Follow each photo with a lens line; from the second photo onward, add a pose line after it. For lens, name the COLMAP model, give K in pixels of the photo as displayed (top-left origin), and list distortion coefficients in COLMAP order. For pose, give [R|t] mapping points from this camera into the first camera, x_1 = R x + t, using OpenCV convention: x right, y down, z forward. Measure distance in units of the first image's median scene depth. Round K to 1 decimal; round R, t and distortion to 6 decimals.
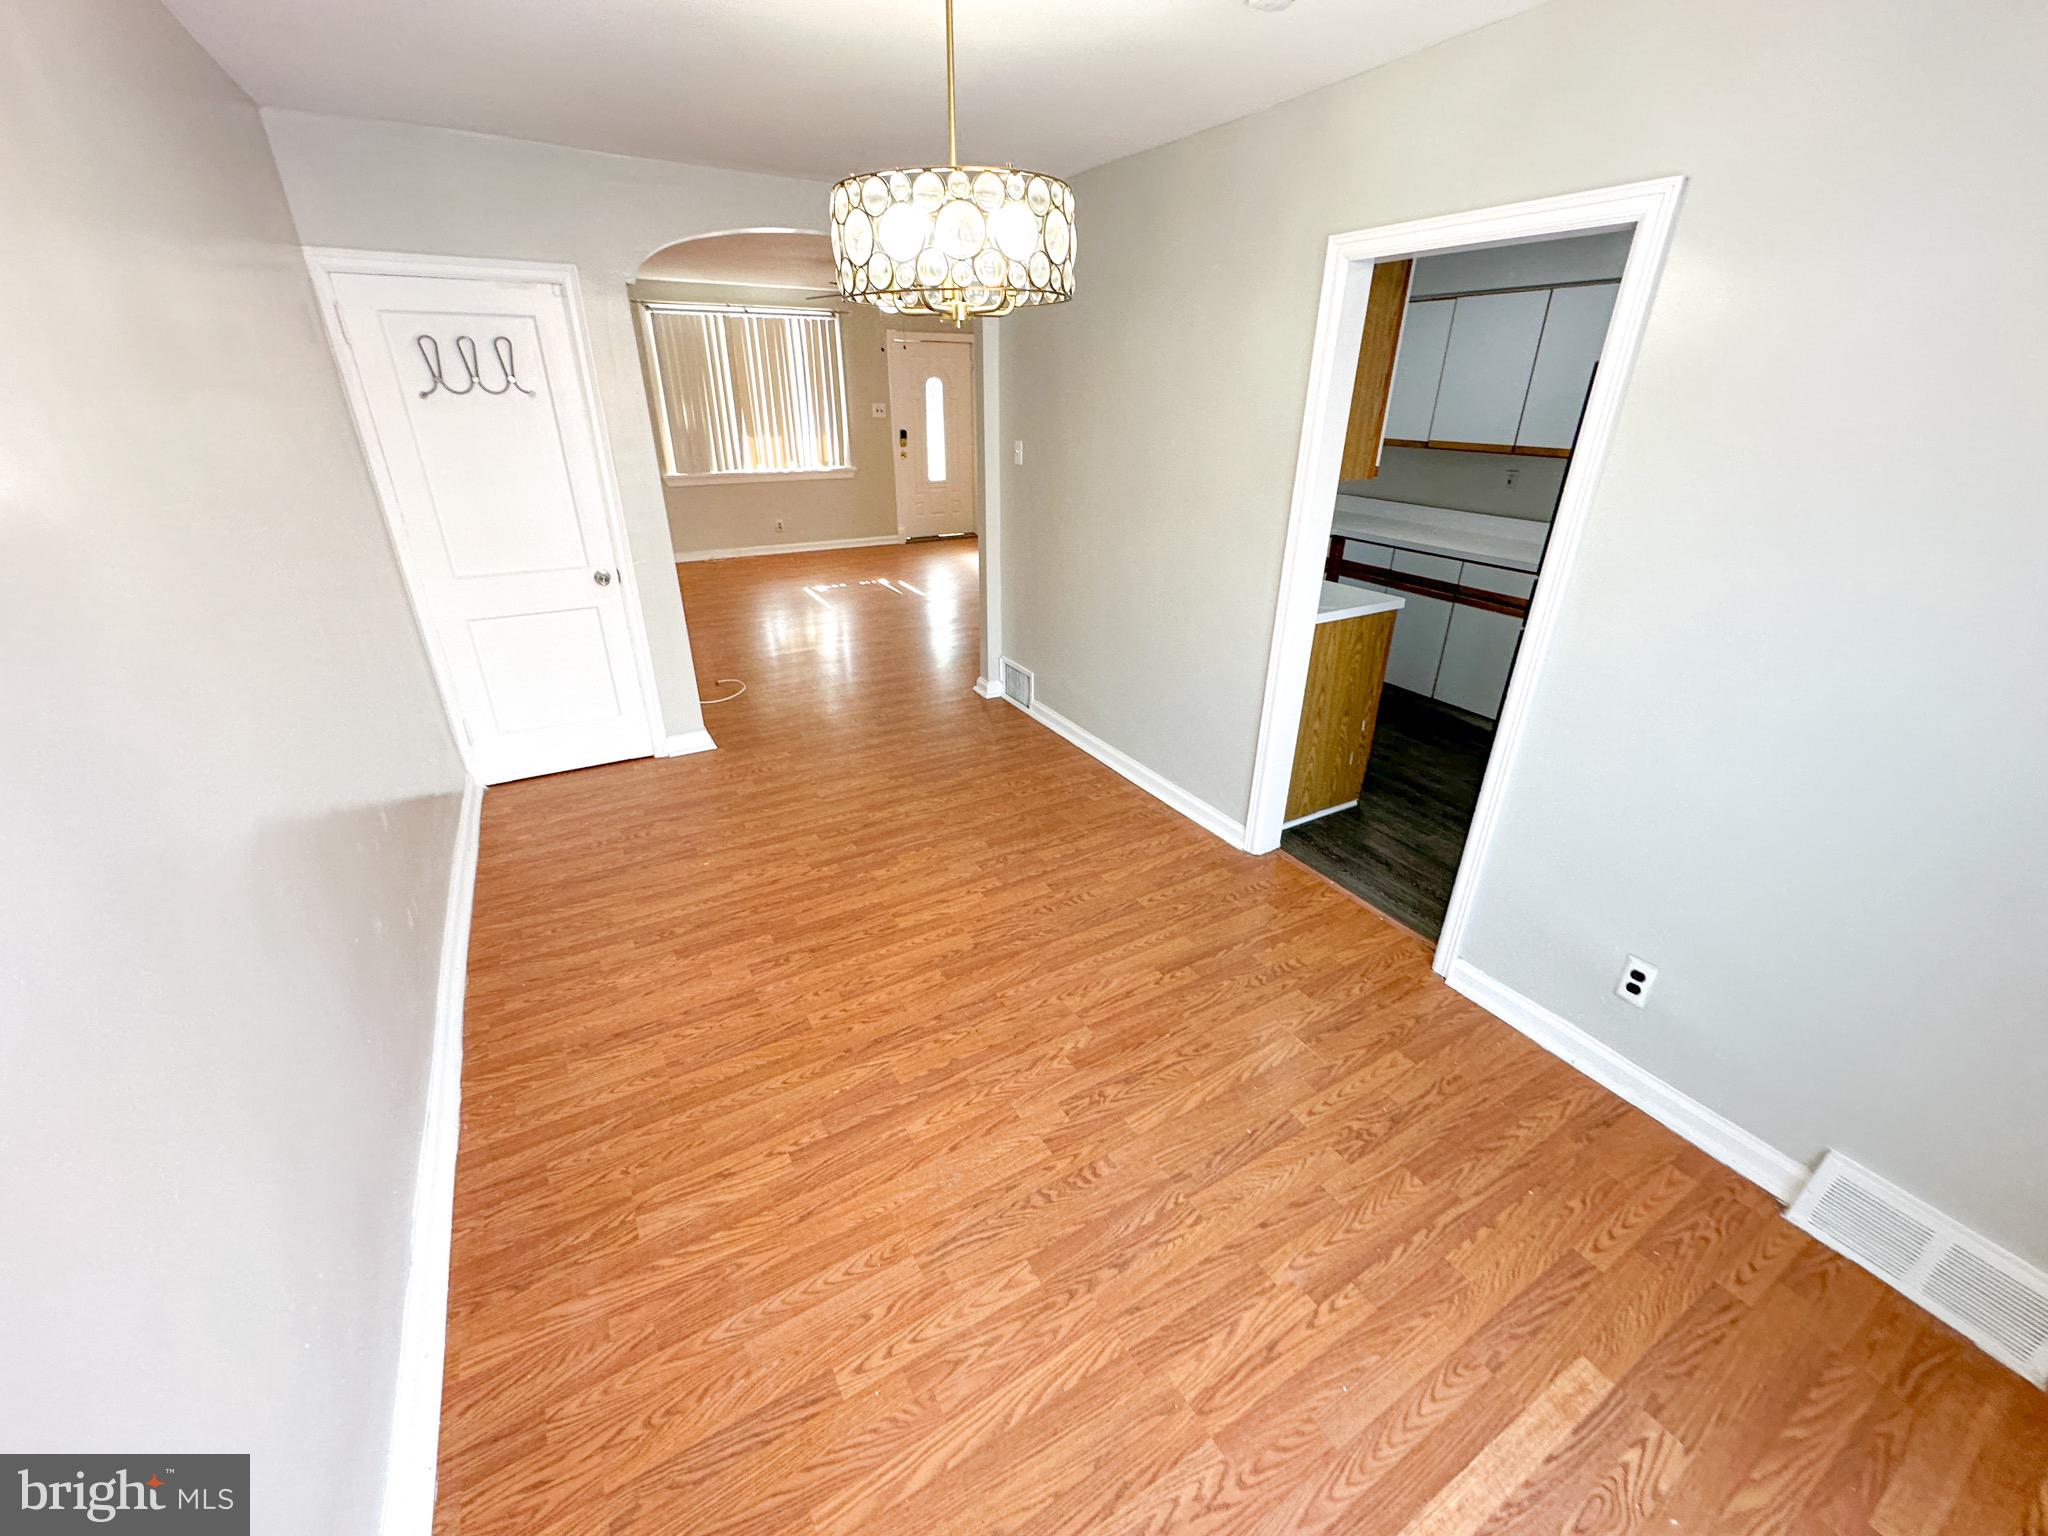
lens RADIAL K [[815.8, 0, 1023.3], [0, 815.8, 763.8], [0, 0, 1]] dist [-0.005574, 0.000515]
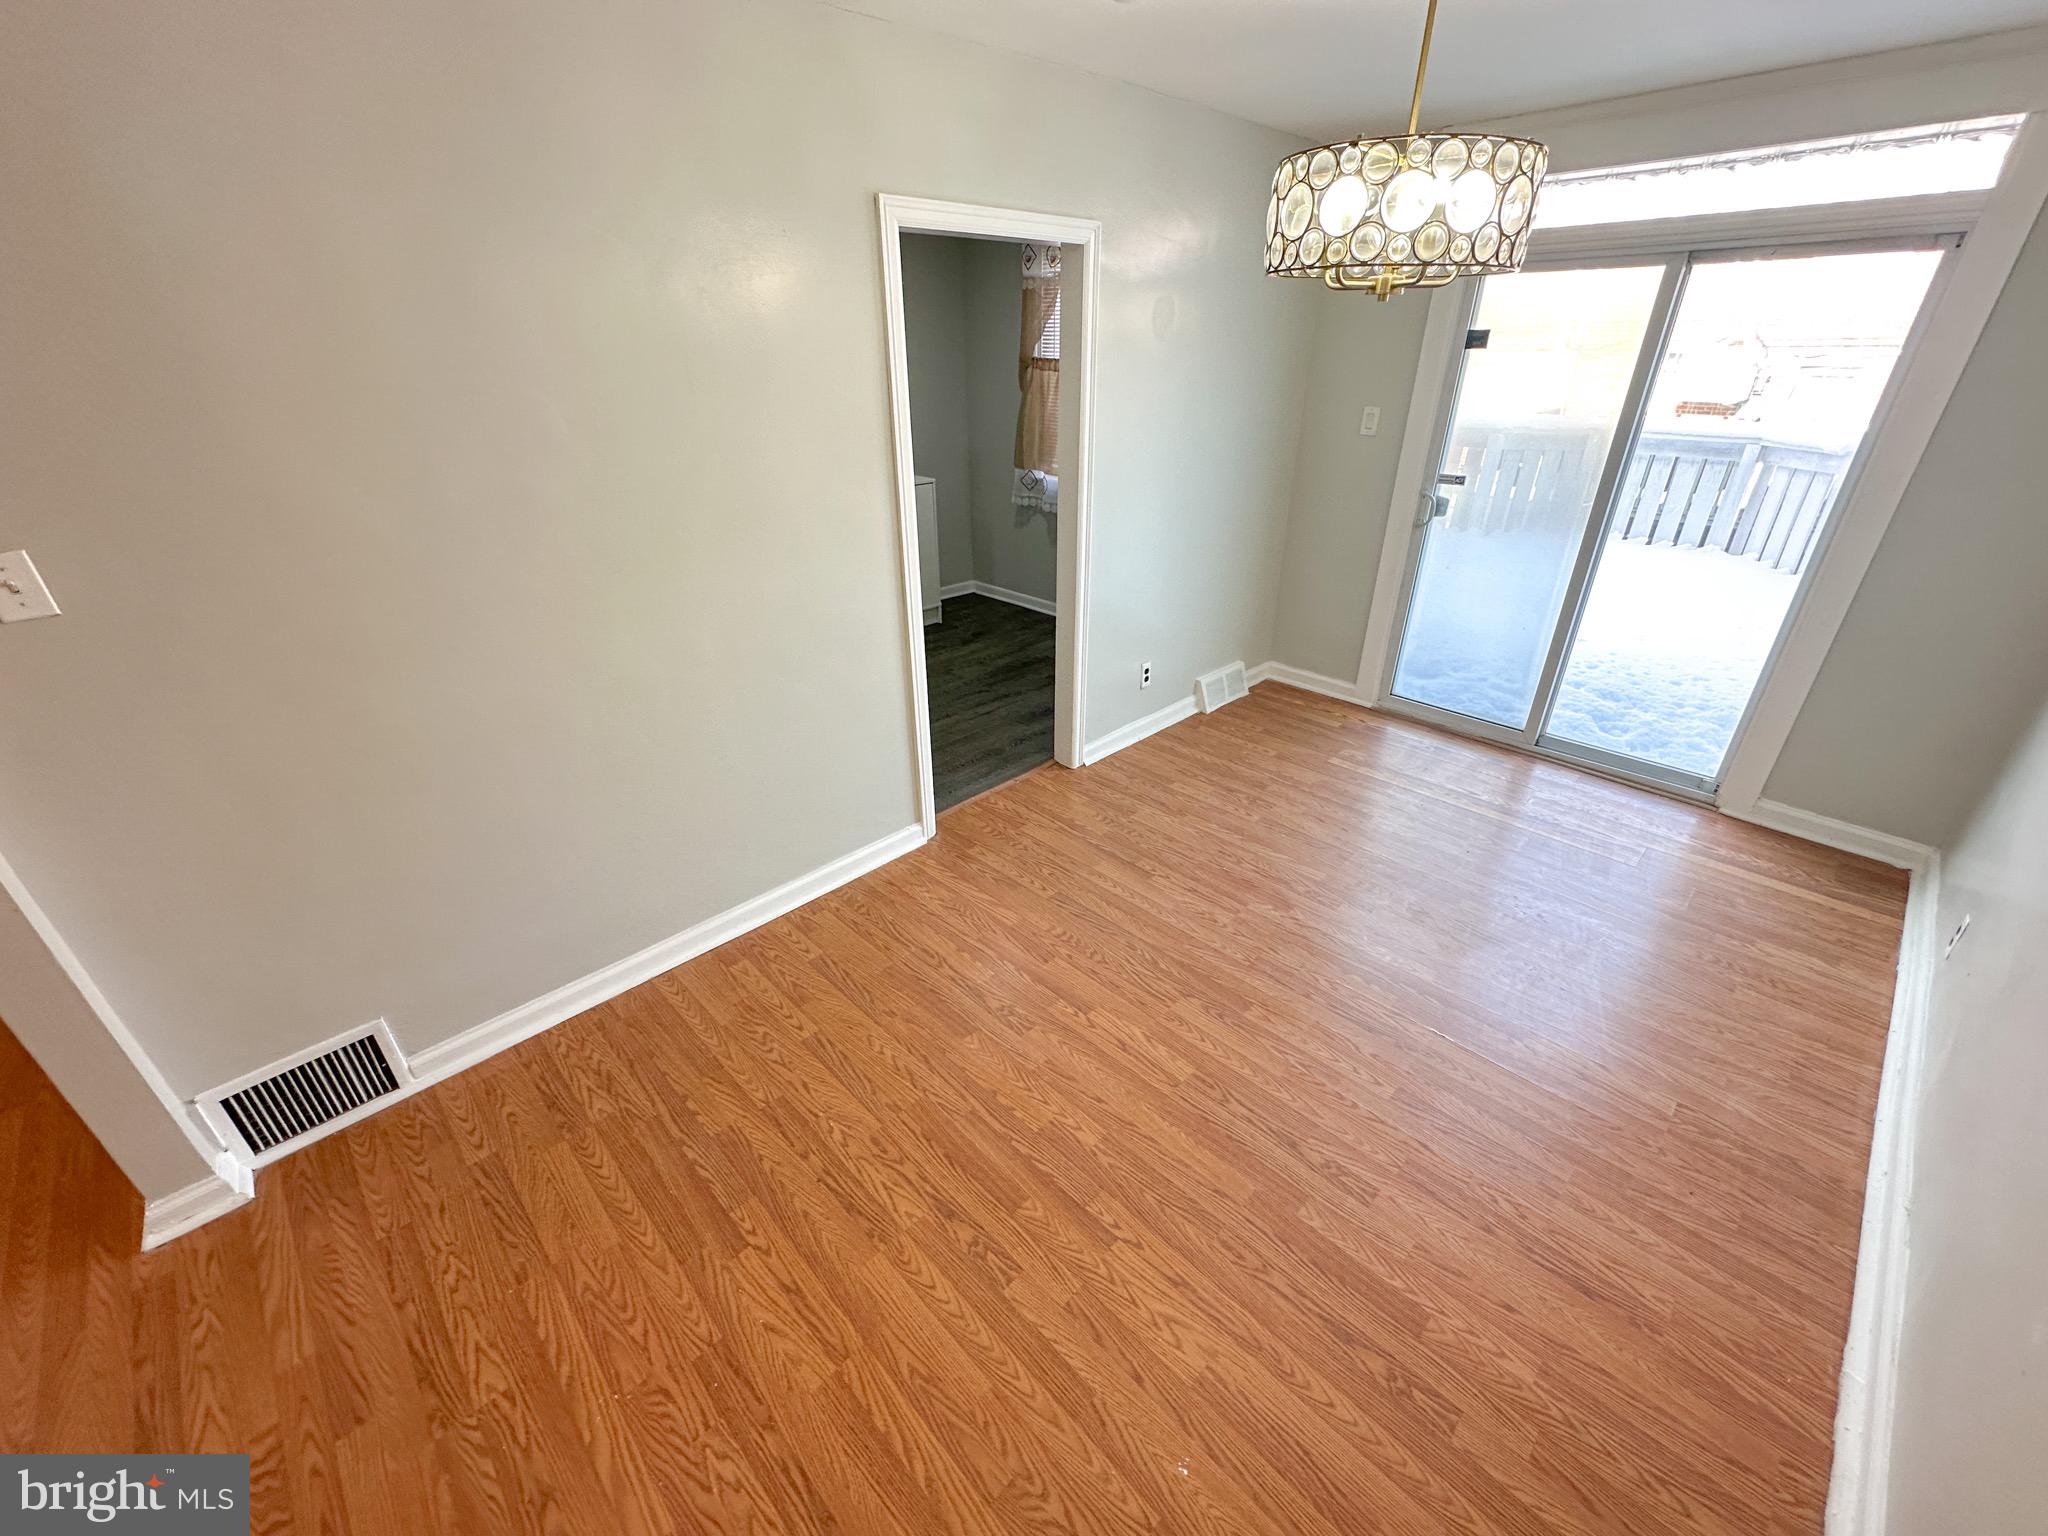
lens RADIAL K [[815.8, 0, 1003.4], [0, 815.8, 775.8], [0, 0, 1]] dist [-0.005574, 0.000515]
pose [[-0.236756, -0.463068, 0.854116, -0.643209], [0.418983, 0.744502, 0.519779, -0.493335], [-0.876584, 0.480921, 0.017753, 1.007322]]
